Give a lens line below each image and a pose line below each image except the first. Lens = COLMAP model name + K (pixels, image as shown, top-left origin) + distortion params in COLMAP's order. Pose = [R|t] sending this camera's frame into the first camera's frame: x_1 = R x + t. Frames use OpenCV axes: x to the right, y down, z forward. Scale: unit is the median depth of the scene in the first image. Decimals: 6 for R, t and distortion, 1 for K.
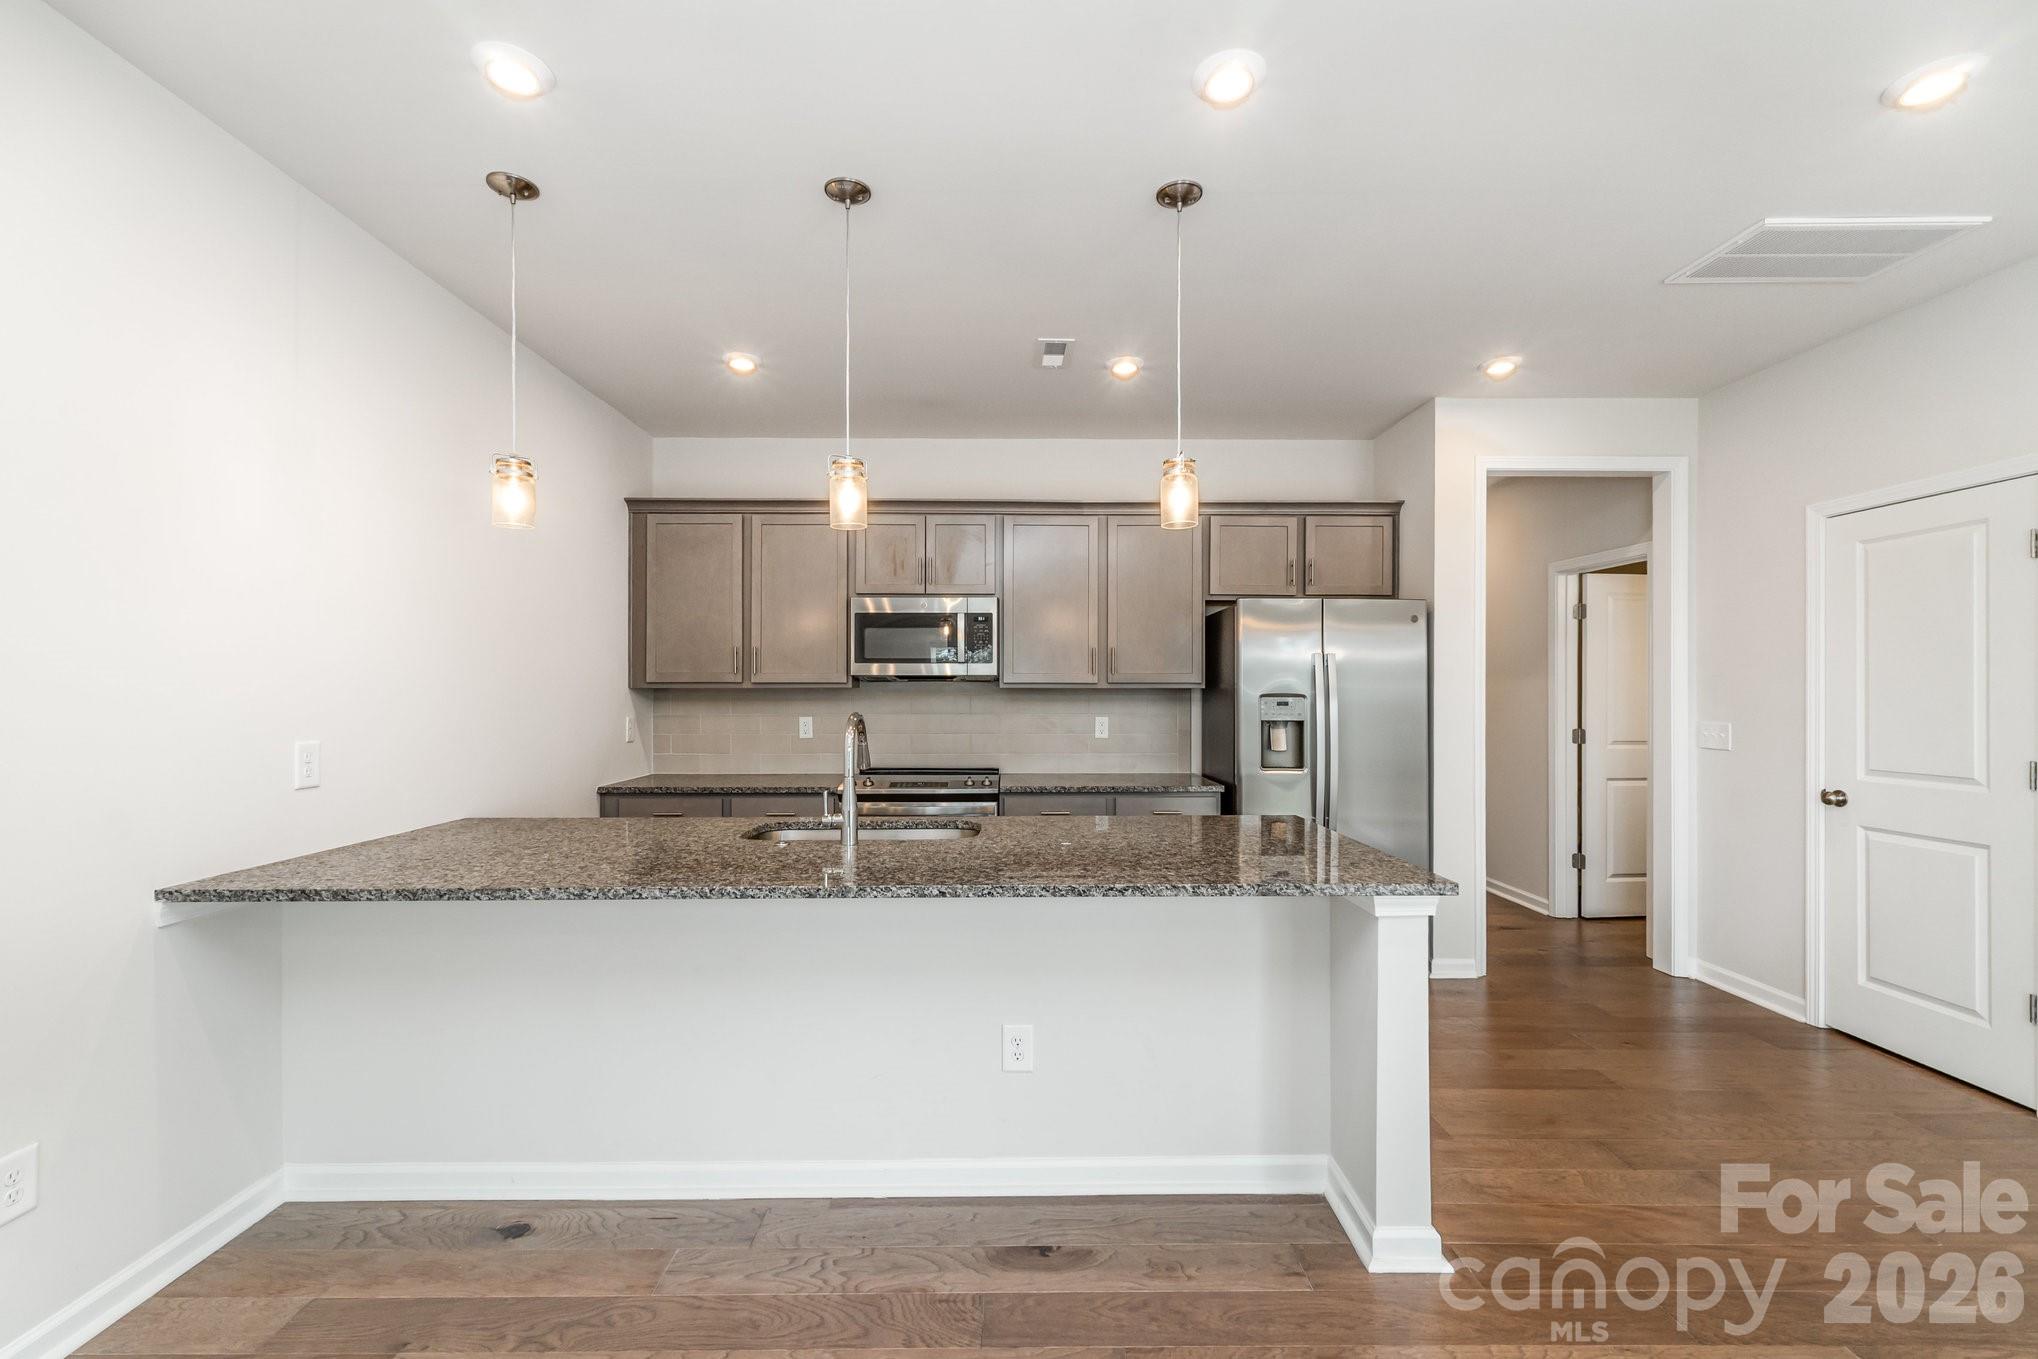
lens RADIAL K [[867.1, 0, 1012.9], [0, 867.1, 679.9], [0, 0, 1]] dist [0.002103, 0.000847]
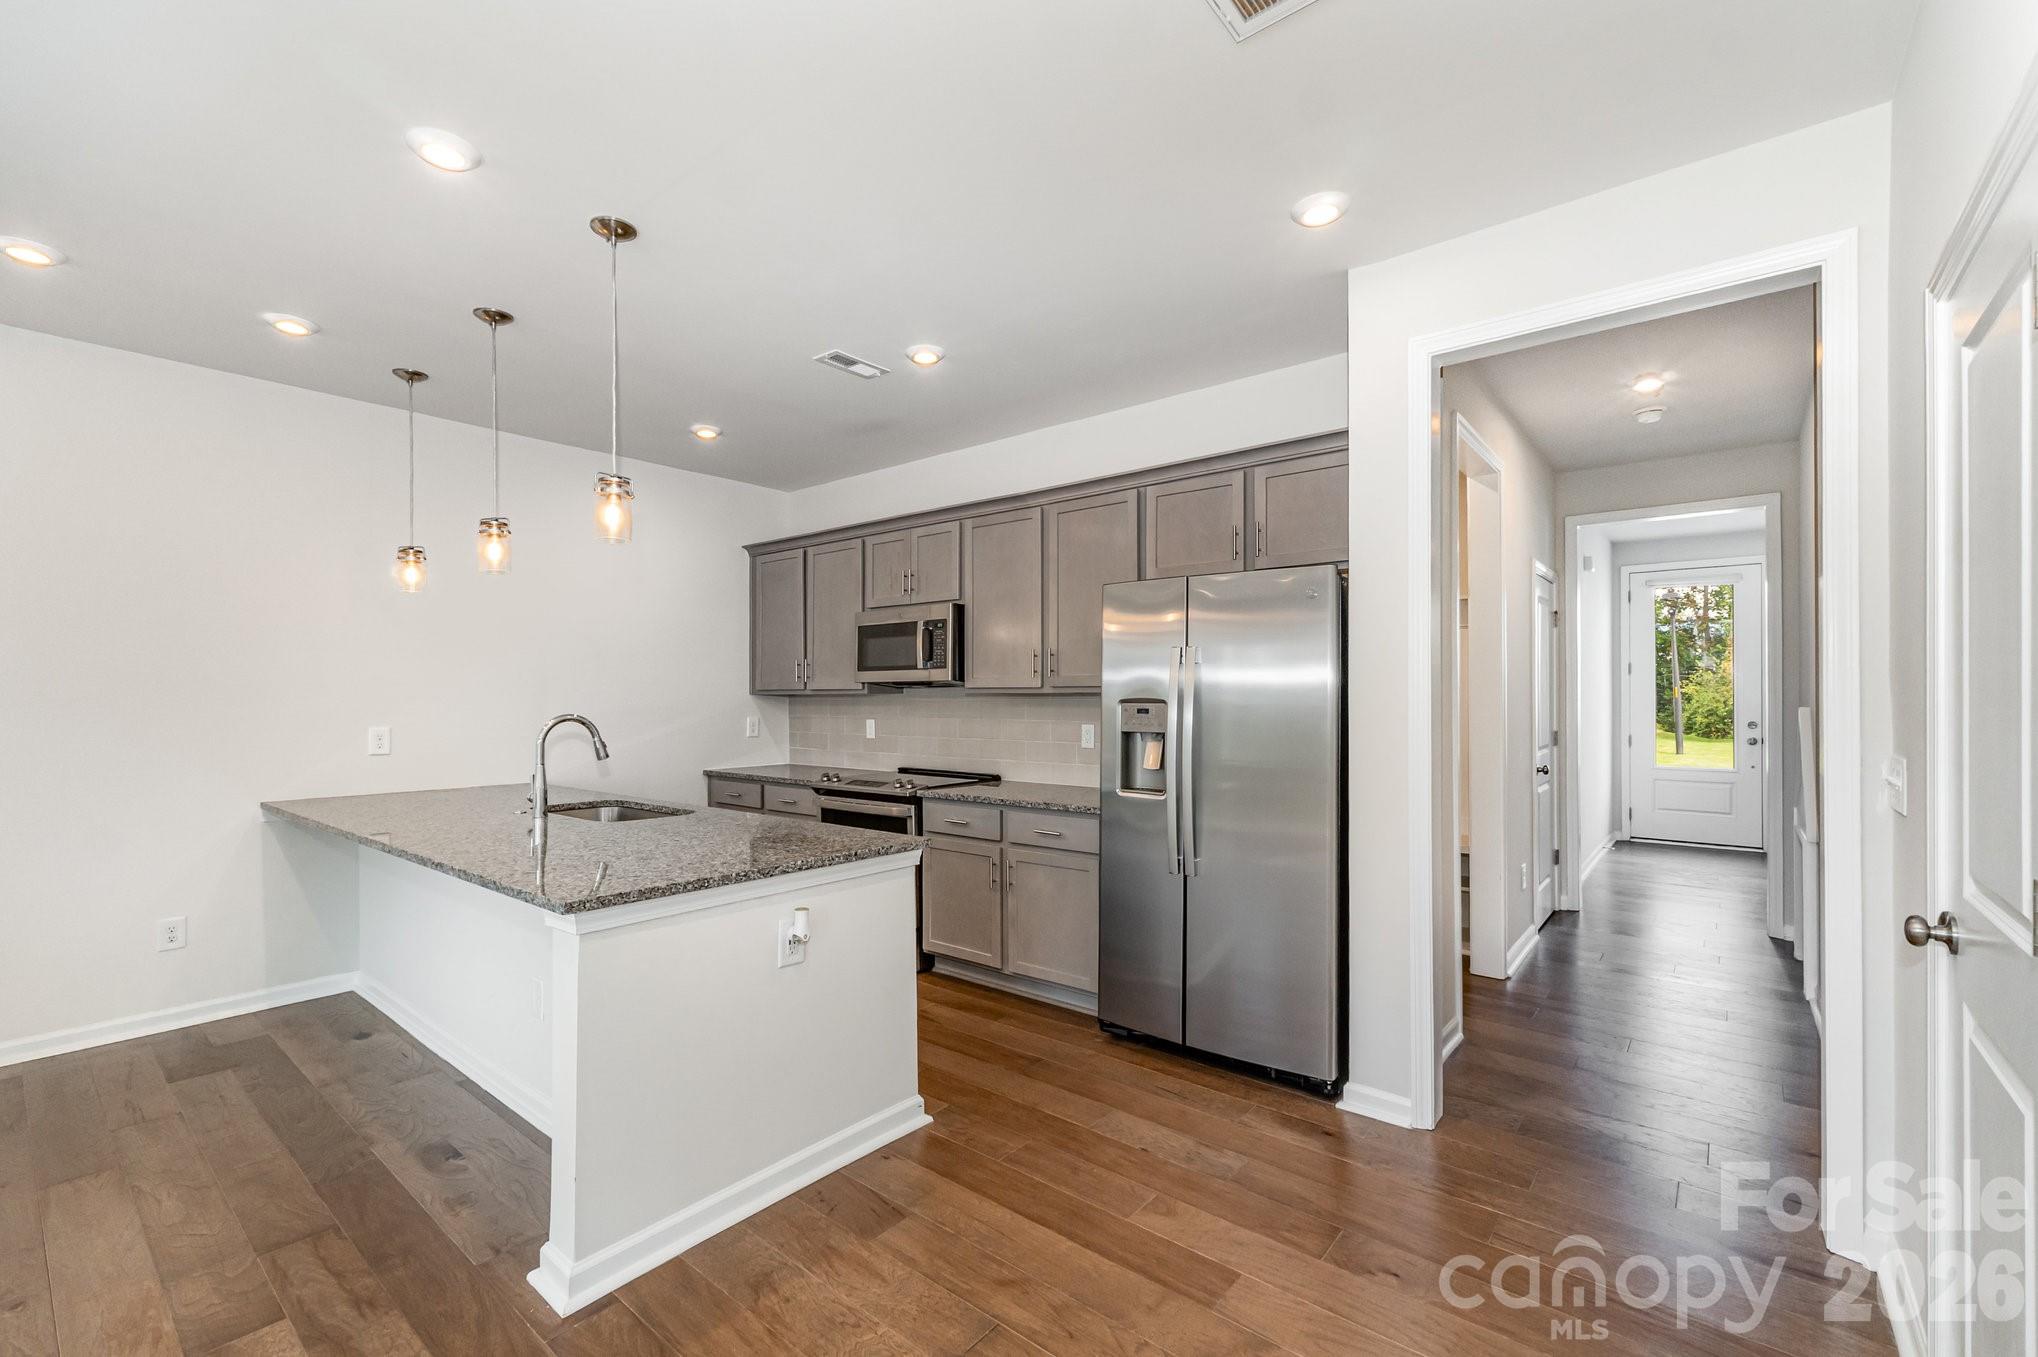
lens RADIAL K [[867.1, 0, 1010.0], [0, 867.1, 691.7], [0, 0, 1]] dist [0.002103, 0.000847]
pose [[0.761130, -0.005824, -0.648573, 0.686701], [0.011603, 0.999922, 0.004638, 0.003514], [0.648495, -0.011056, 0.761139, 0.280752]]
